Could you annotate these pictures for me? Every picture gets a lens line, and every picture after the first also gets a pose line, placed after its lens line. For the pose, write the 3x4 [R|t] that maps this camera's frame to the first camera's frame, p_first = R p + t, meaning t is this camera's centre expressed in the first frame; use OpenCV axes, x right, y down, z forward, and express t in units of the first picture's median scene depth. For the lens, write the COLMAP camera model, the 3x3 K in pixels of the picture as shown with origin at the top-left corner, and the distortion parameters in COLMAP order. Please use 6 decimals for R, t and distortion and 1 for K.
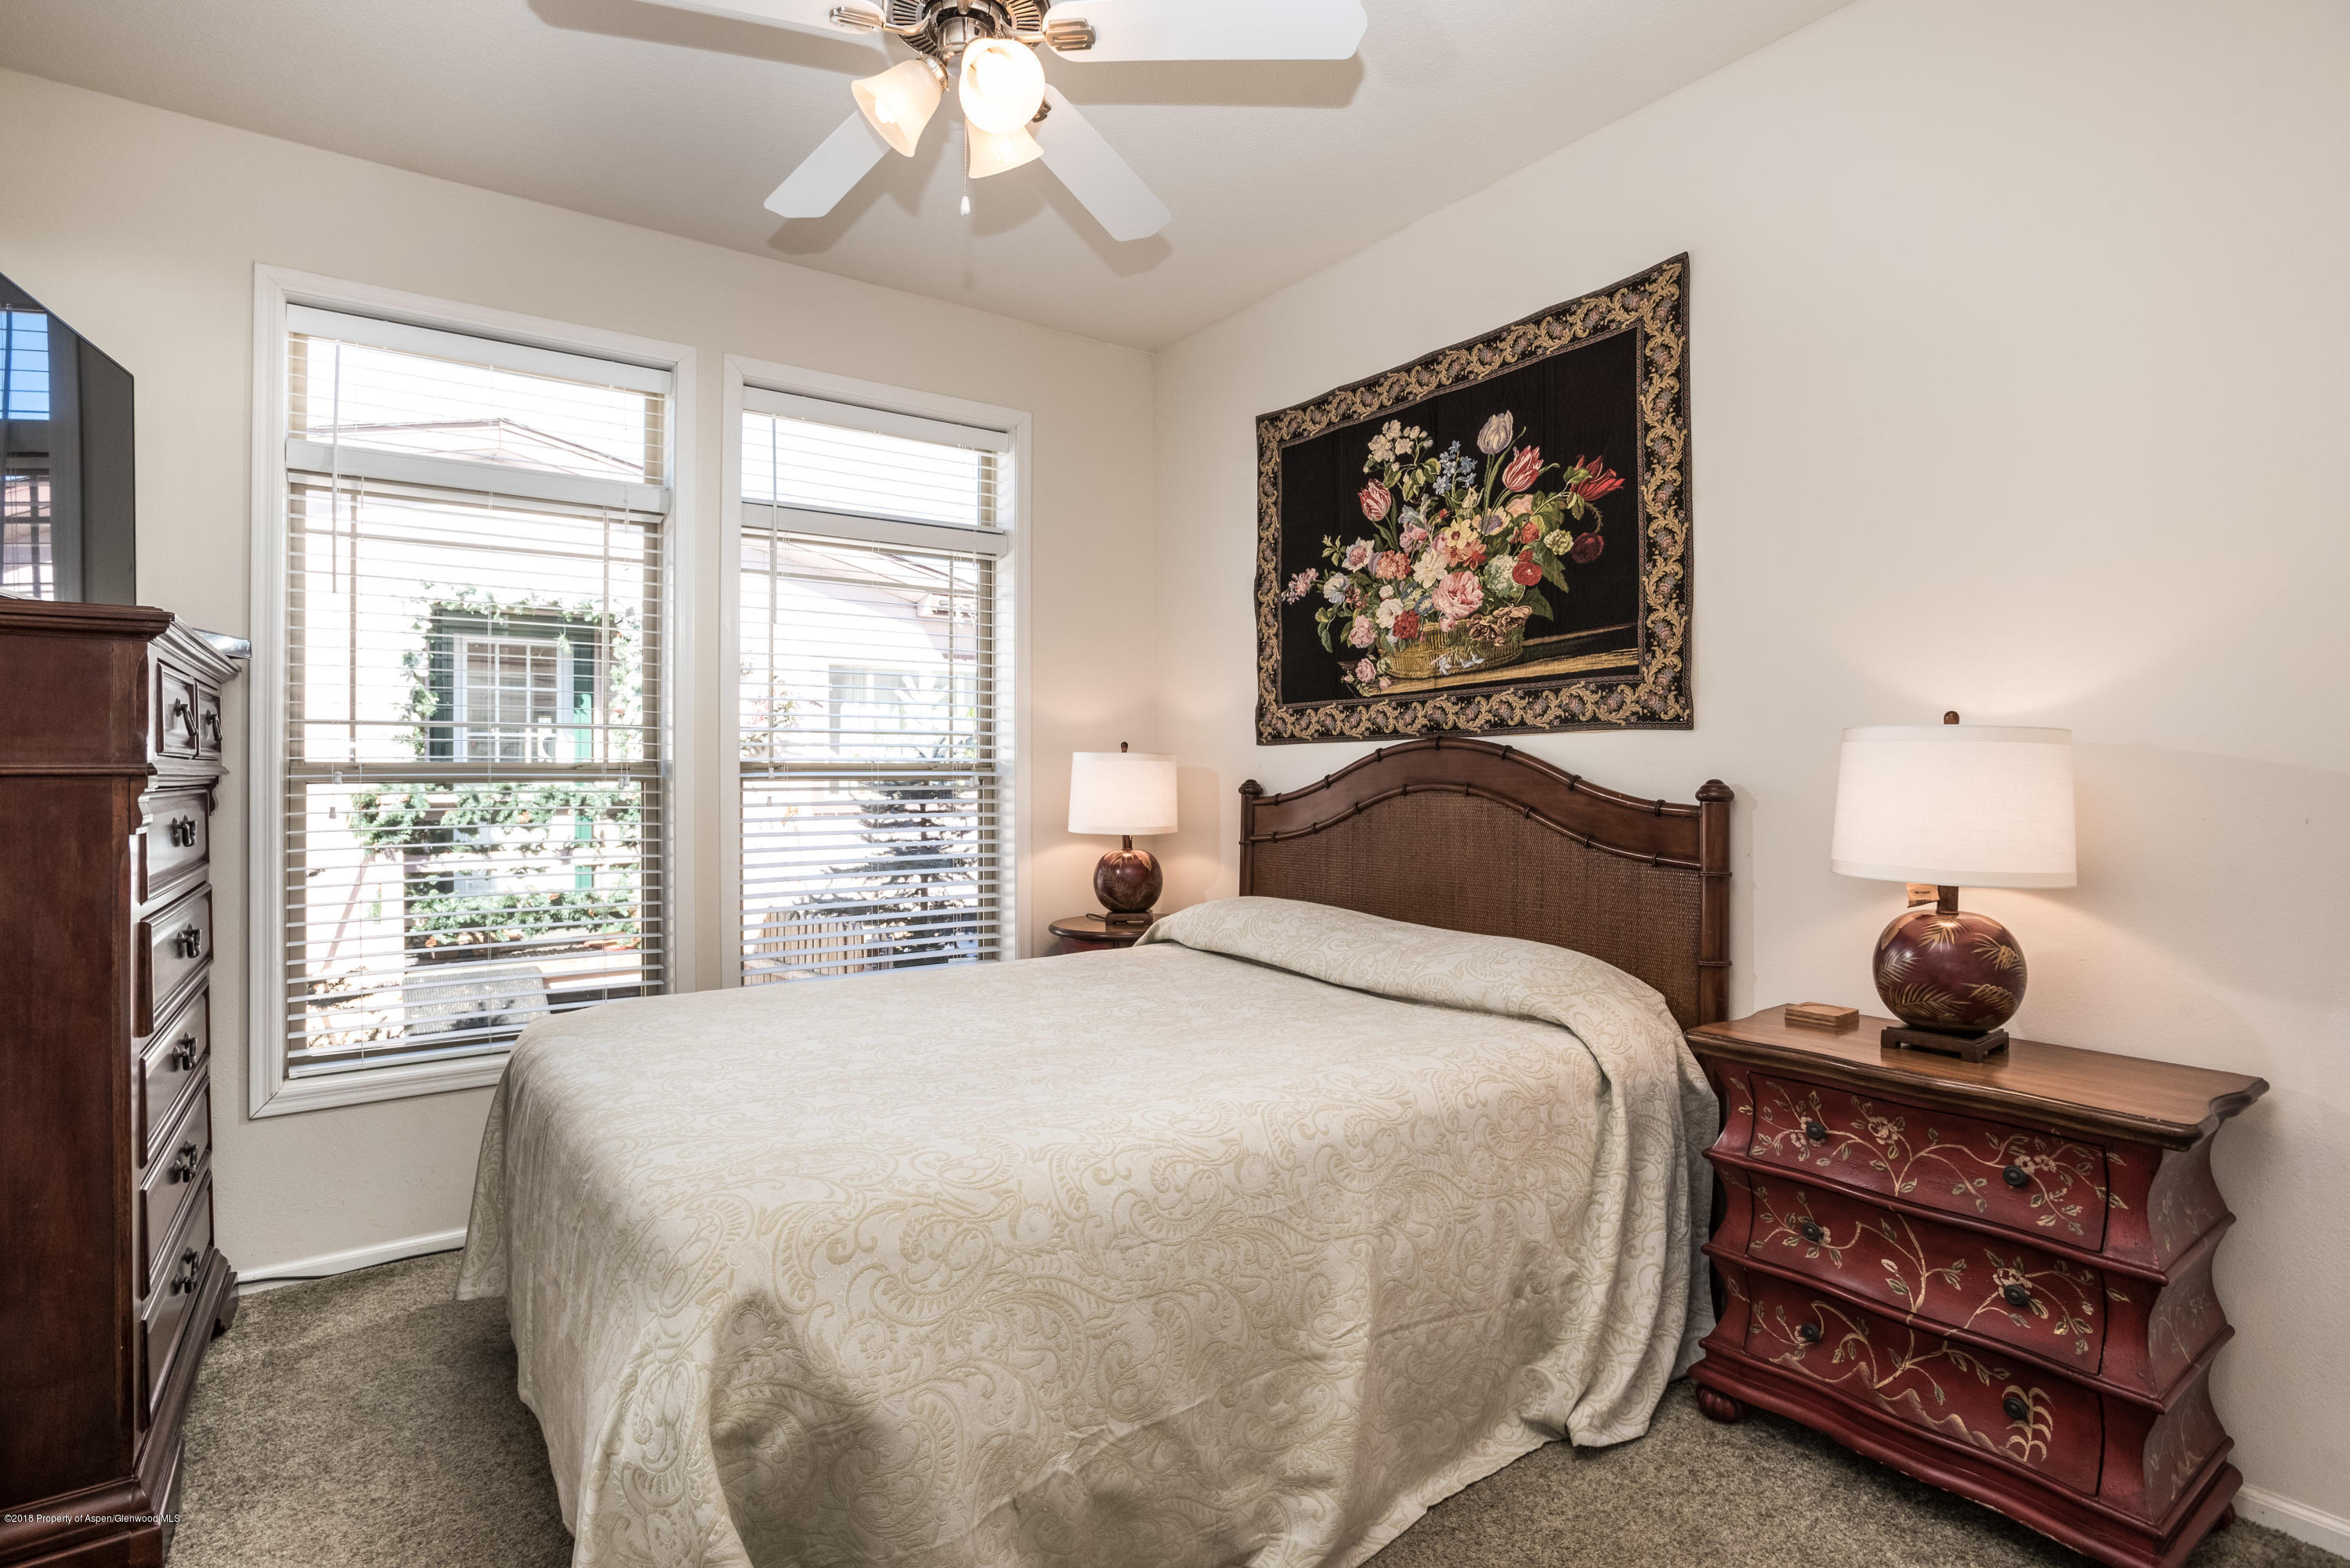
lens RADIAL K [[1145.9, 0, 1174.9], [0, 1145.9, 771.9], [0, 0, 1]] dist [-0.028574, 0.001860]
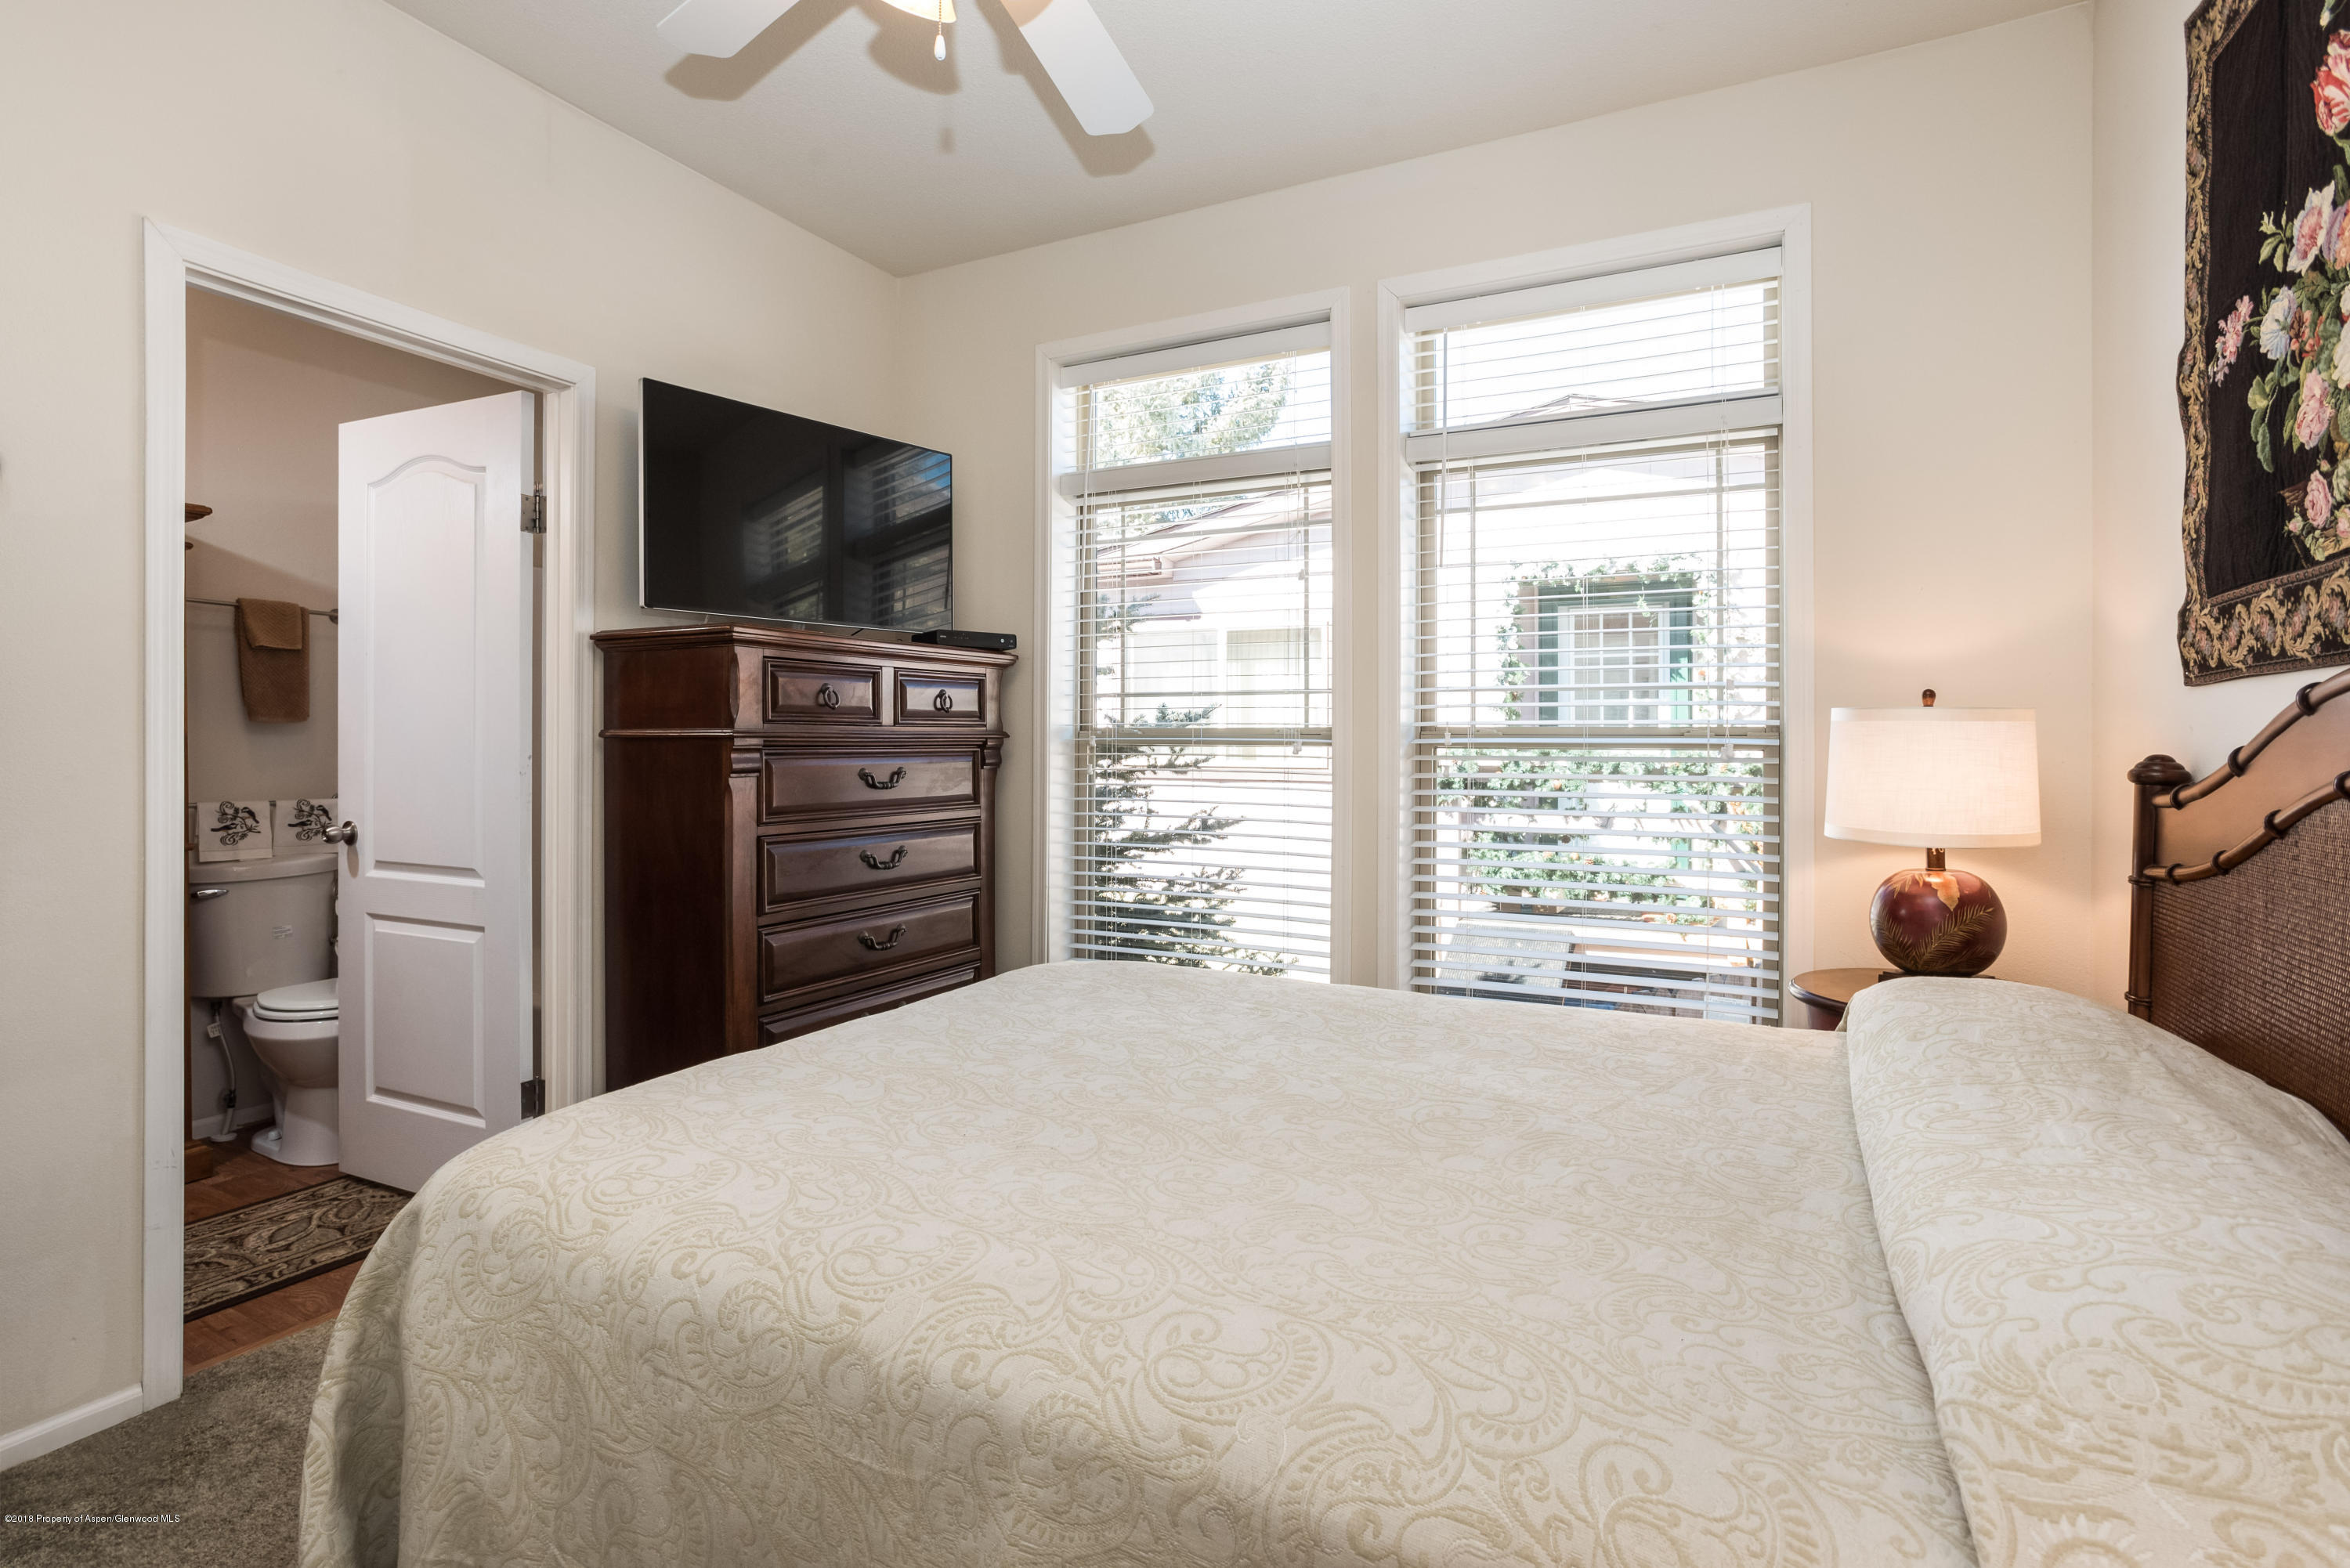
lens RADIAL K [[1145.9, 0, 1152.8], [0, 1145.9, 726.9], [0, 0, 1]] dist [-0.028574, 0.001860]
pose [[0.437002, -0.005440, -0.899444, 0.321729], [-0.005310, 0.999949, -0.008627, 0.000581], [0.899445, 0.008546, 0.436950, 0.406639]]
